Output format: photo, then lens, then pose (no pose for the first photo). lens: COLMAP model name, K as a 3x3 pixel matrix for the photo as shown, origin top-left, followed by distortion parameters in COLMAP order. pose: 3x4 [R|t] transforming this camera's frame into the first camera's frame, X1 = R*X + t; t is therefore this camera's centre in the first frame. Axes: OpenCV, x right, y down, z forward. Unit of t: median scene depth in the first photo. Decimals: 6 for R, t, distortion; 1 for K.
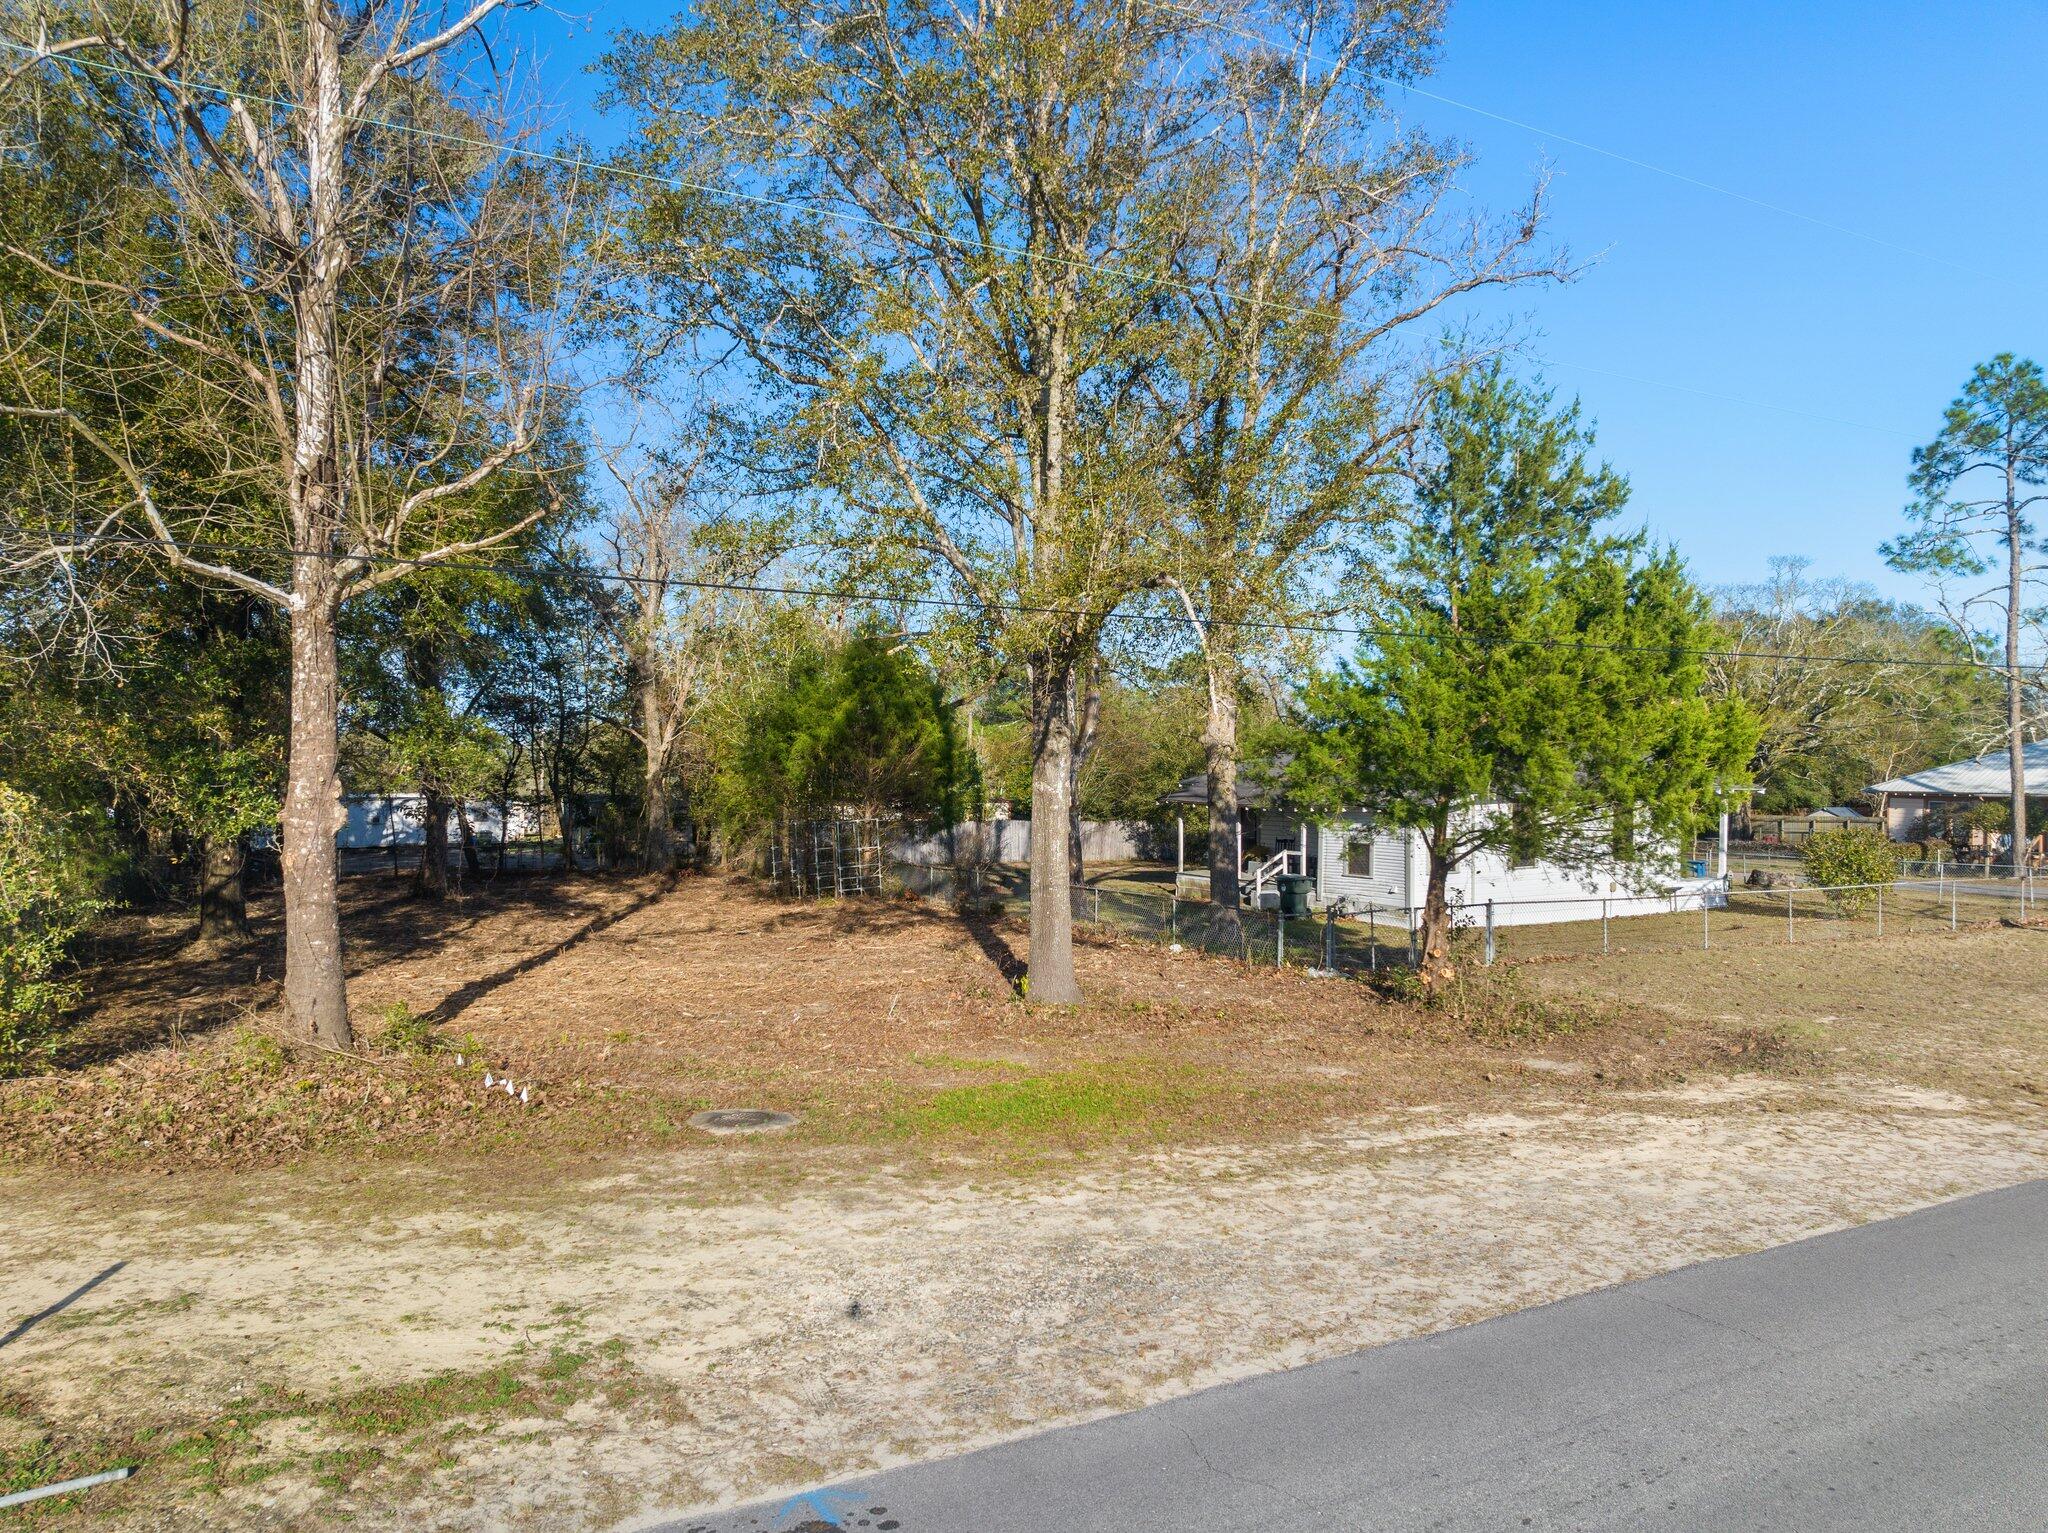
lens RADIAL K [[1444.6, 0, 1018.3], [0, 1444.6, 769.7], [0, 0, 1]] dist [-0.042830, 0.011719]
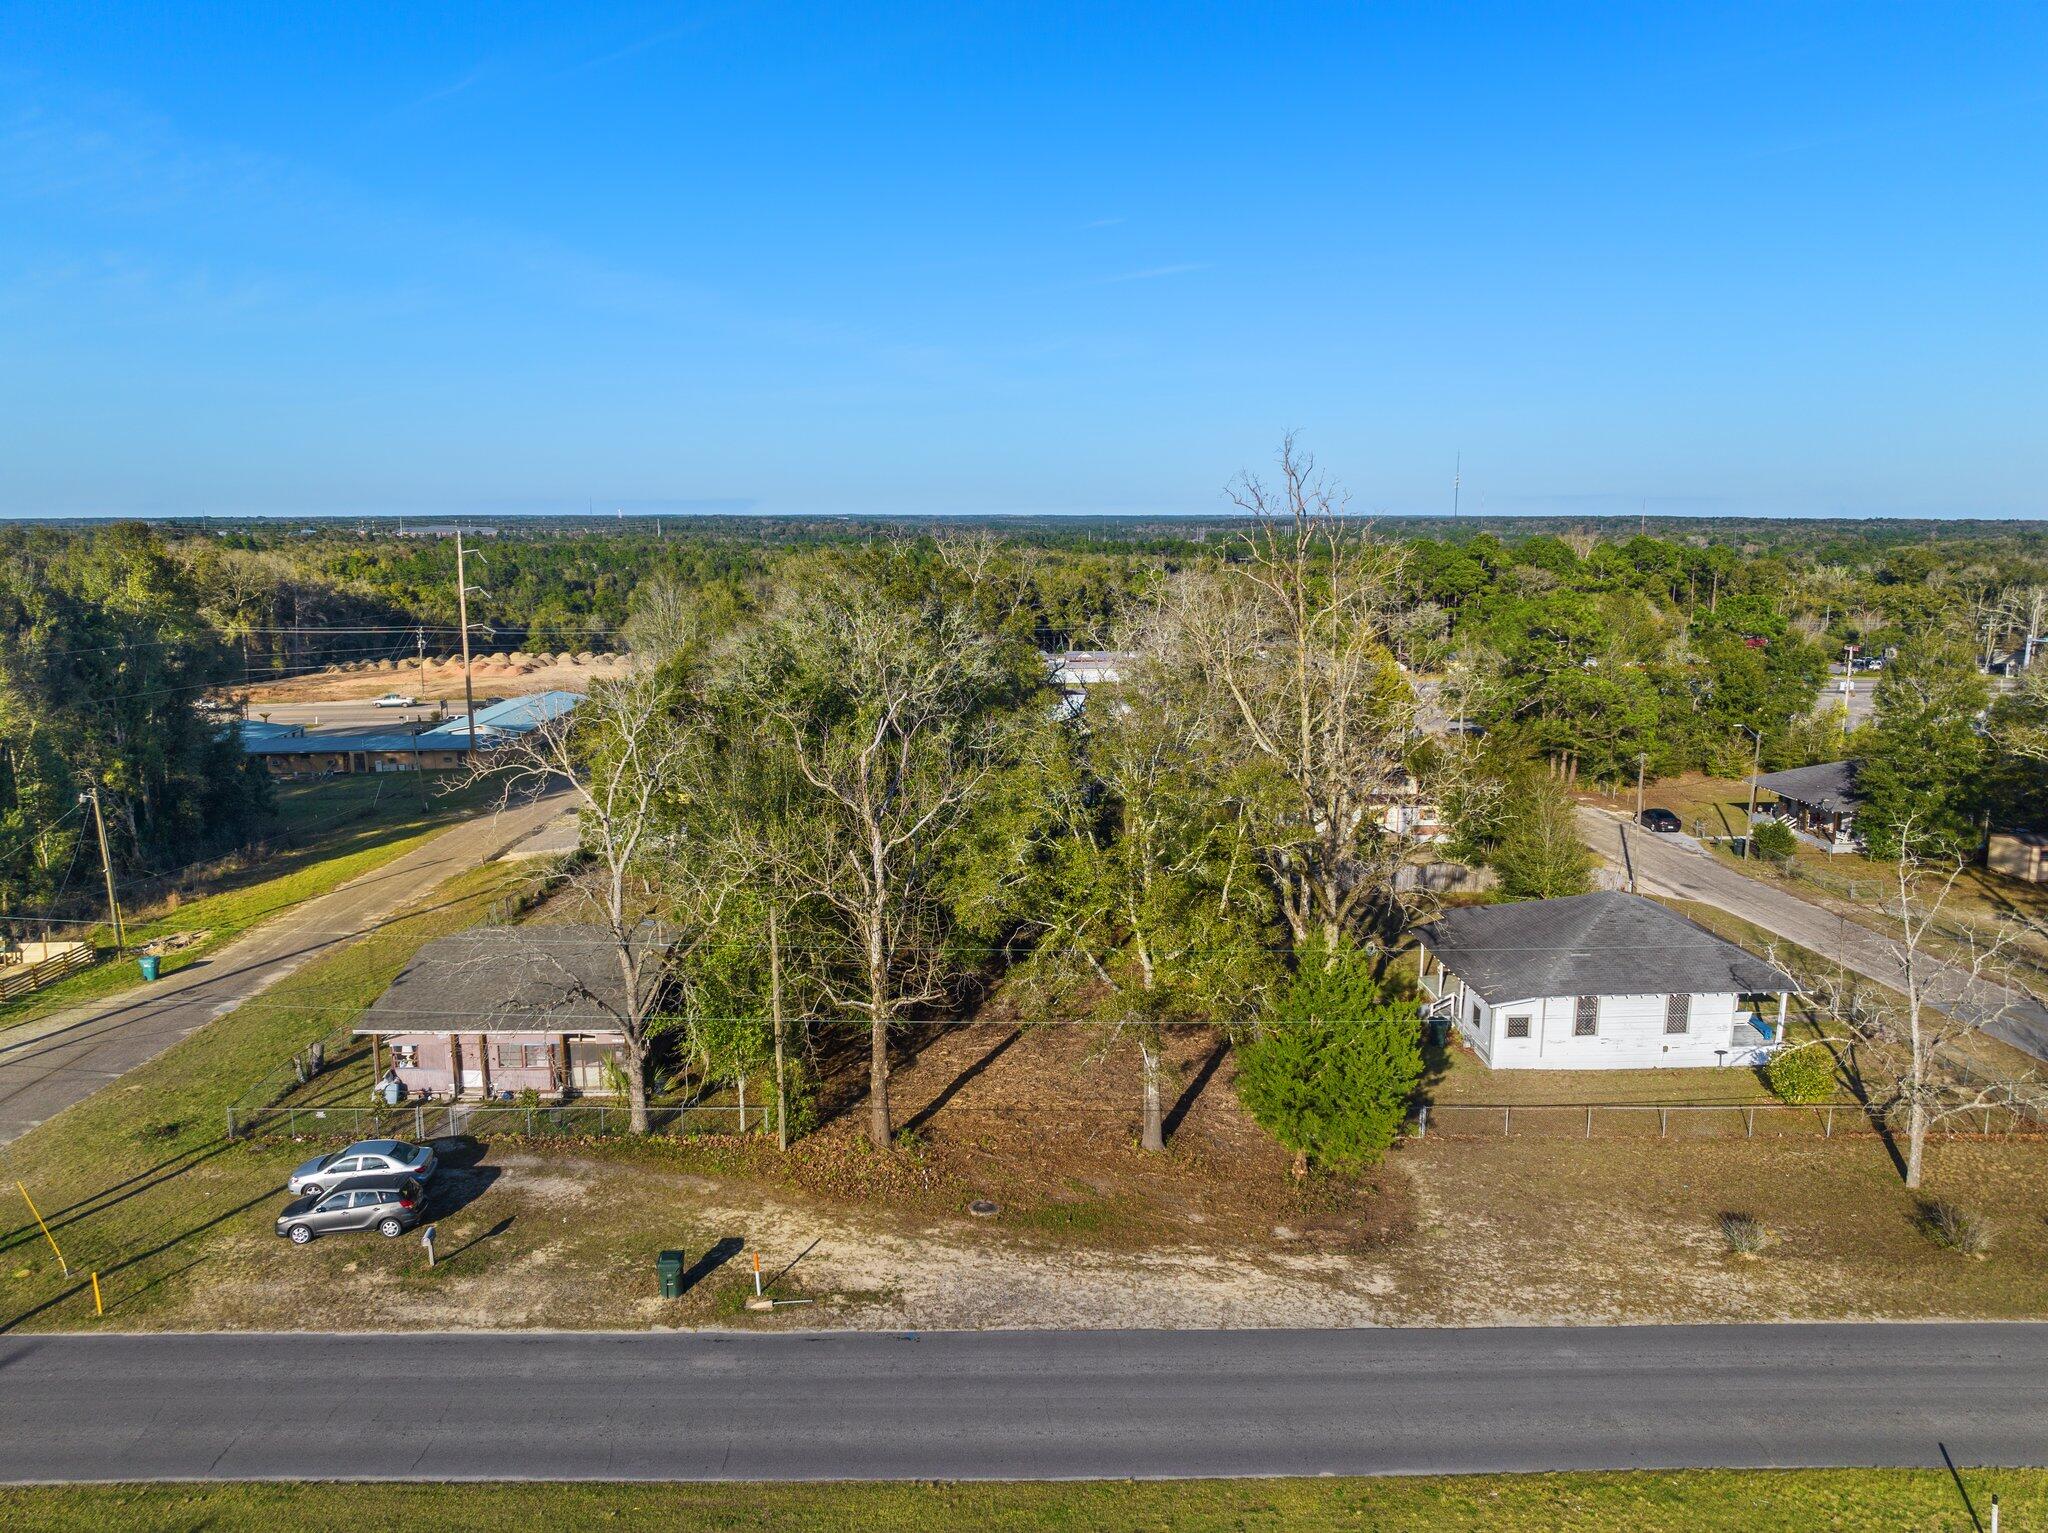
lens RADIAL K [[1444.4, 0, 1017.7], [0, 1444.4, 763.0], [0, 0, 1]] dist [-0.039010, 0.007350]
pose [[0.888393, 0.076994, -0.452581, 1.252854], [0.000008, 0.985834, 0.167727, -1.275539], [0.459083, -0.149011, 0.875807, -1.651971]]
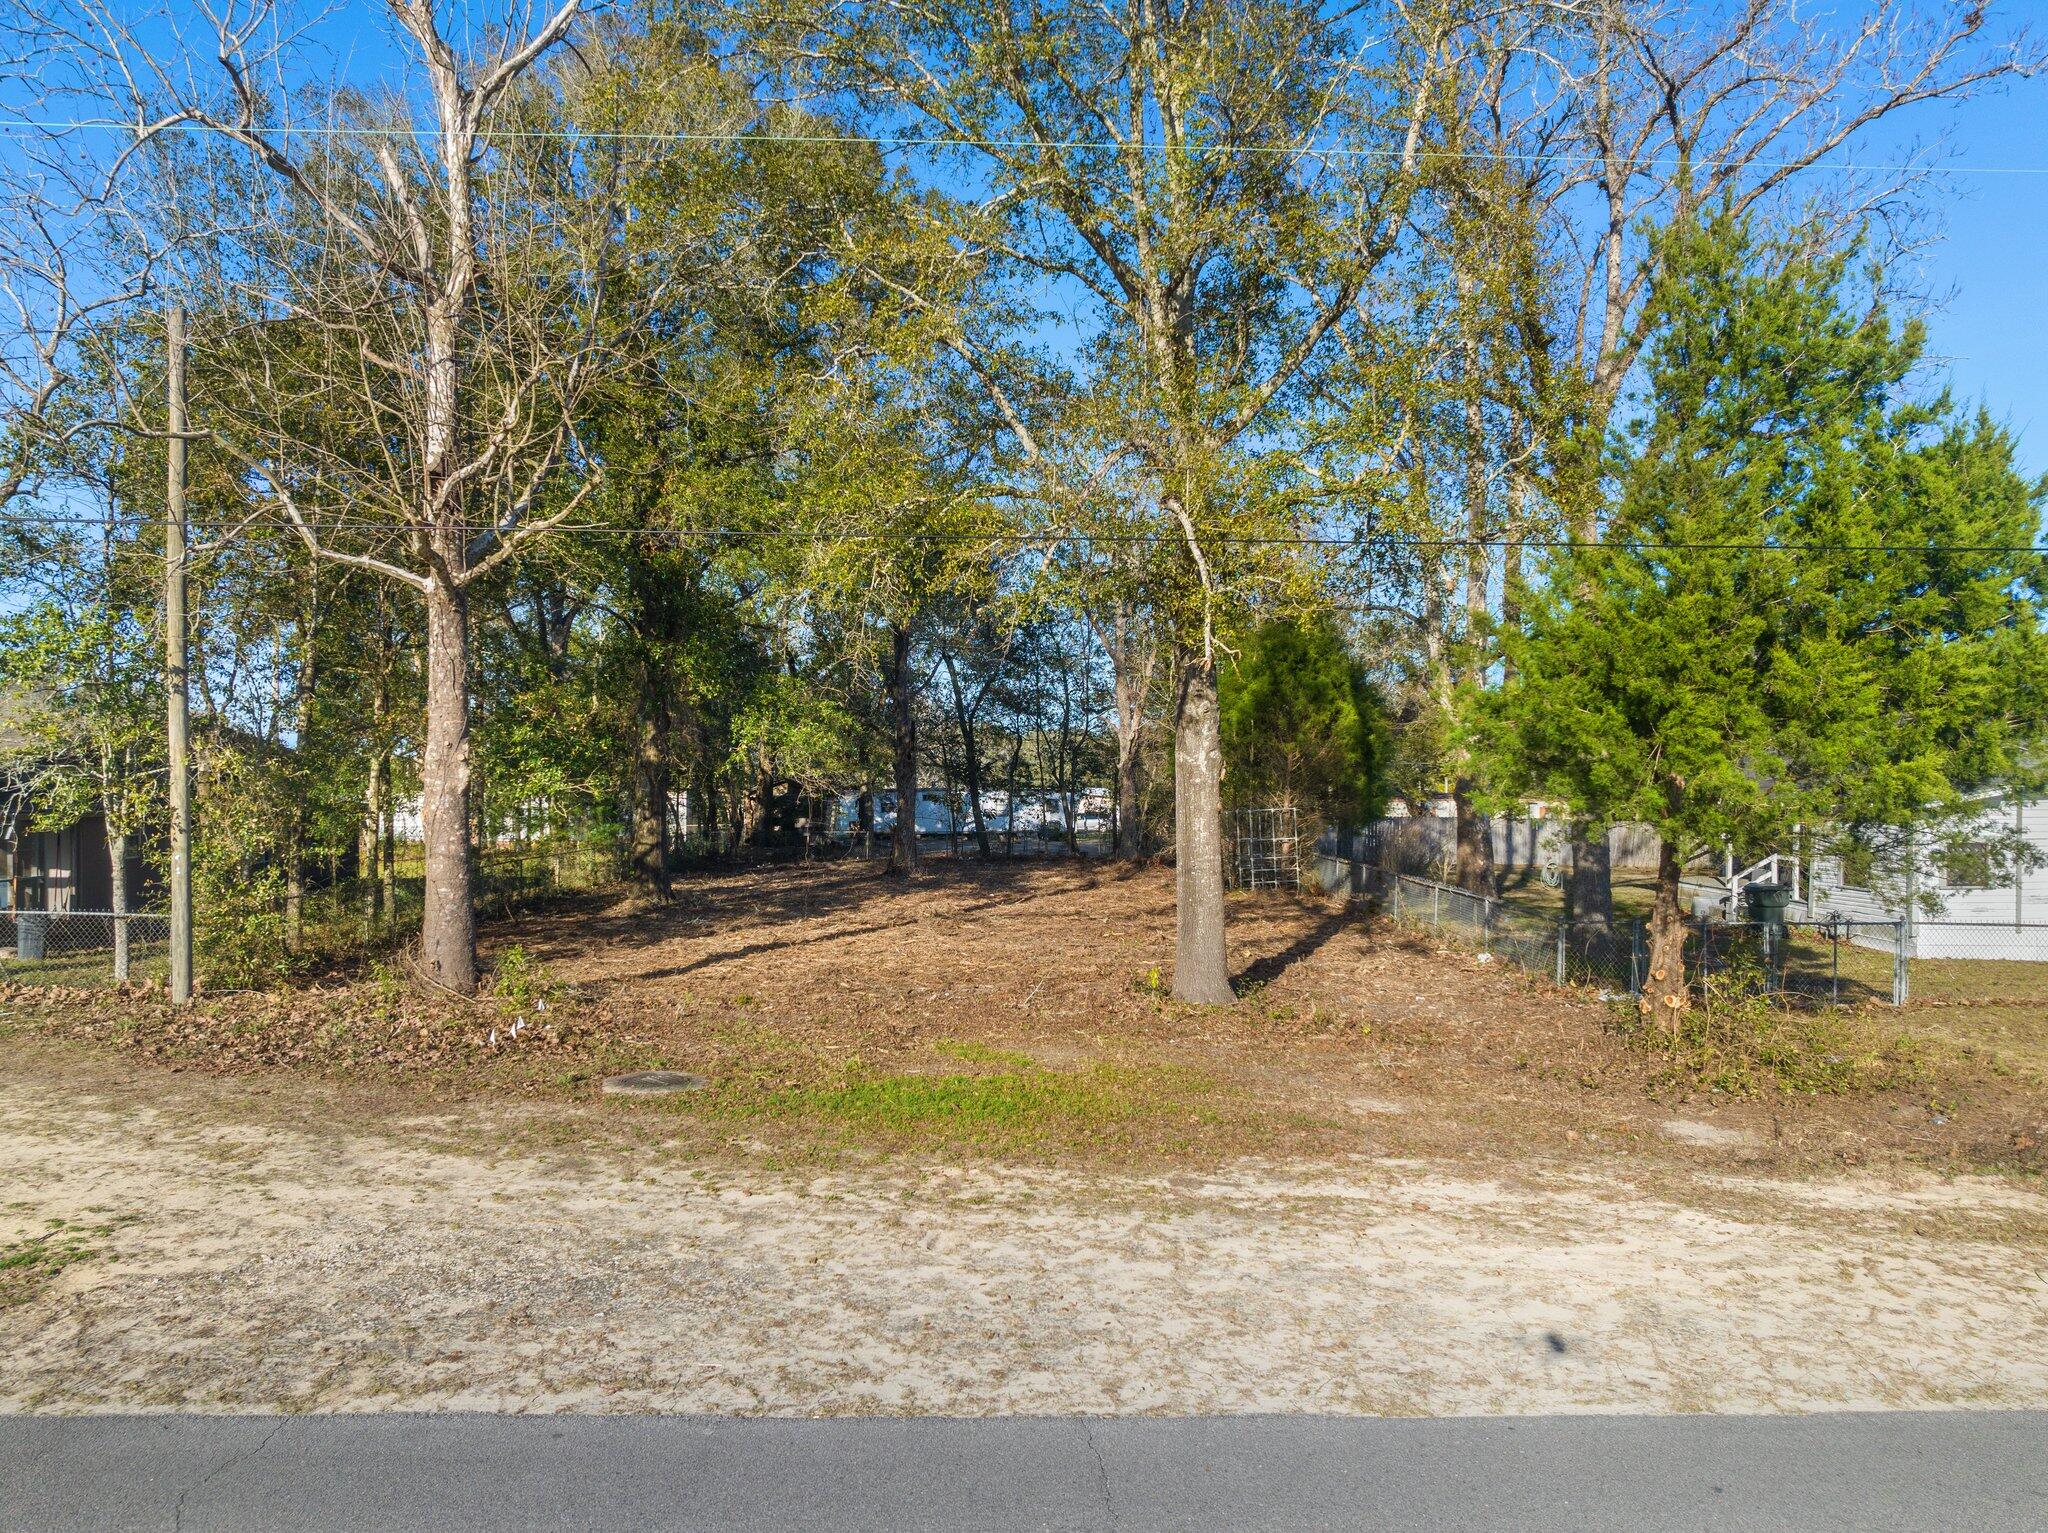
lens RADIAL K [[1443.2, 0, 1017.8], [0, 1443.2, 765.4], [0, 0, 1]] dist [-0.040319, 0.011496]
pose [[0.891418, 0.003060, -0.453171, 0.459847], [-0.005075, 0.999982, -0.003231, 0.028228], [0.453153, 0.005180, 0.891418, 0.229179]]
